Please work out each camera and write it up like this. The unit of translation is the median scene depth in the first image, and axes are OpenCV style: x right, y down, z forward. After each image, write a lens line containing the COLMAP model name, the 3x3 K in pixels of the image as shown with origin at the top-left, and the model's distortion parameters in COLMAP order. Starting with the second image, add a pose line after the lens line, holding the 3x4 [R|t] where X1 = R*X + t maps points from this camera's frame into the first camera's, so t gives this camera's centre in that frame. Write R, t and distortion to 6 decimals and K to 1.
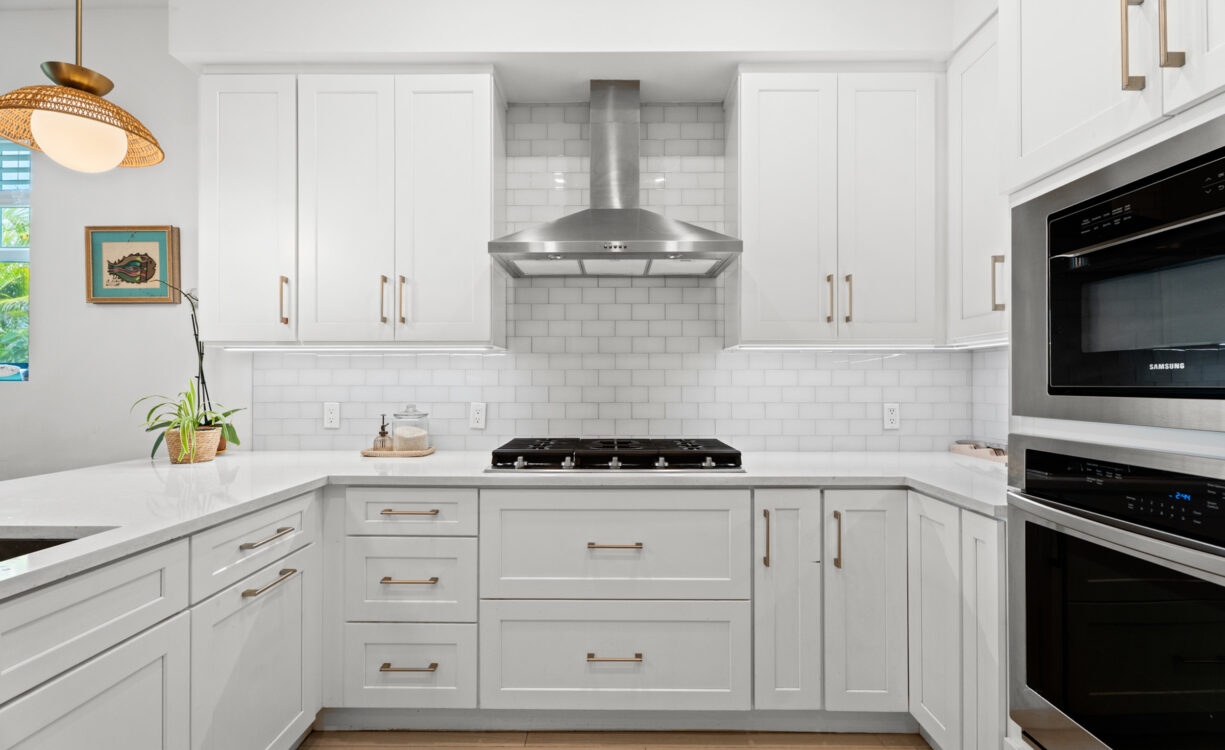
lens RADIAL K [[534.9, 0, 602.4], [0, 534.9, 382.8], [0, 0, 1]] dist [-0.001916, -0.000098]
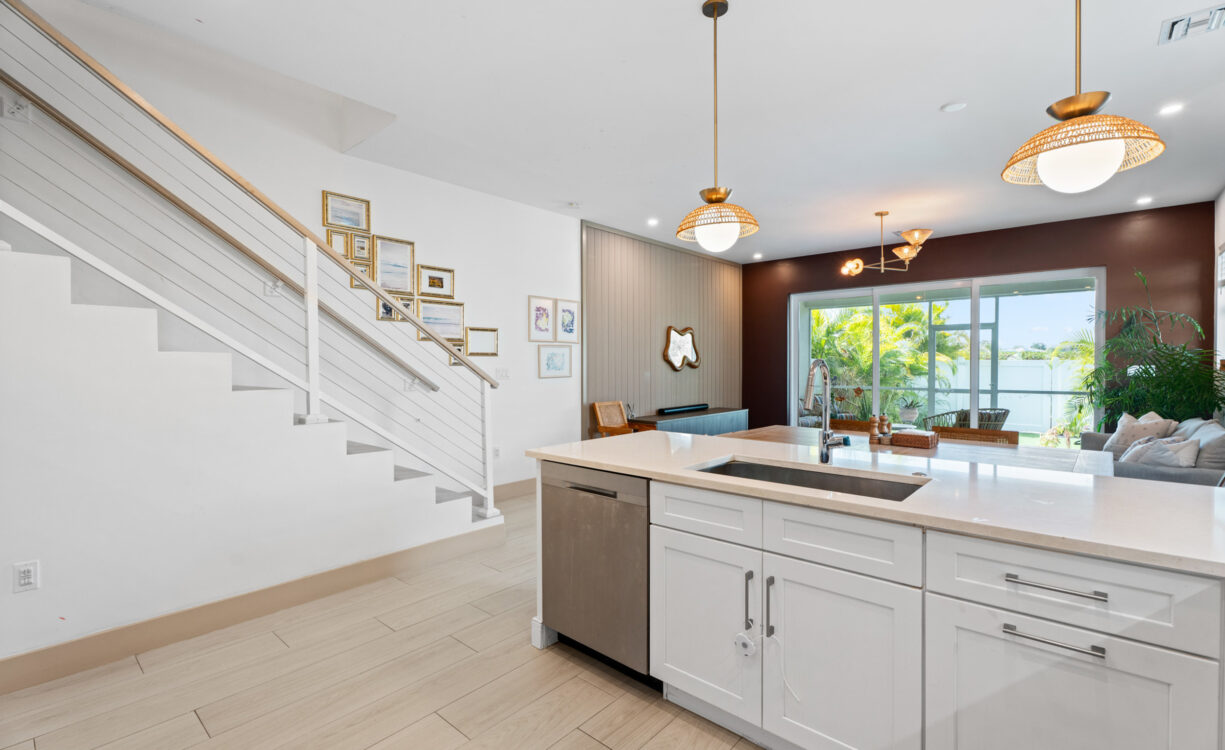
lens RADIAL K [[549.1, 0, 612.5], [0, 549.1, 375.0], [0, 0, 1]] dist [-0.008946, -0.000400]
pose [[-0.657791, 0.017345, -0.753000, 0.311797], [0.003350, 0.999792, 0.020104, -0.039037], [0.753193, 0.010701, -0.657713, 0.714805]]
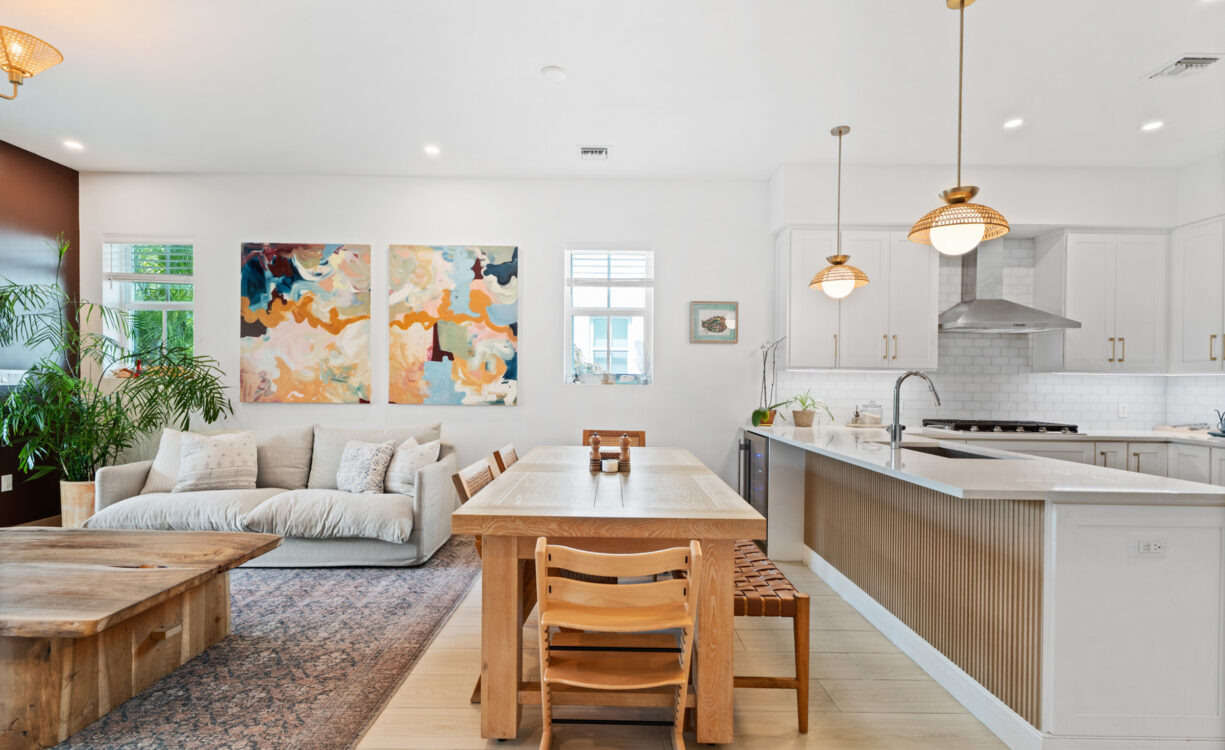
lens RADIAL K [[538.2, 0, 594.5], [0, 538.2, 383.6], [0, 0, 1]] dist [0.000381, -0.000026]
pose [[0.999888, 0.014680, 0.002893, -1.430631], [-0.014687, 0.999890, 0.002230, -0.008470], [-0.002860, -0.002272, 0.999993, -0.943466]]
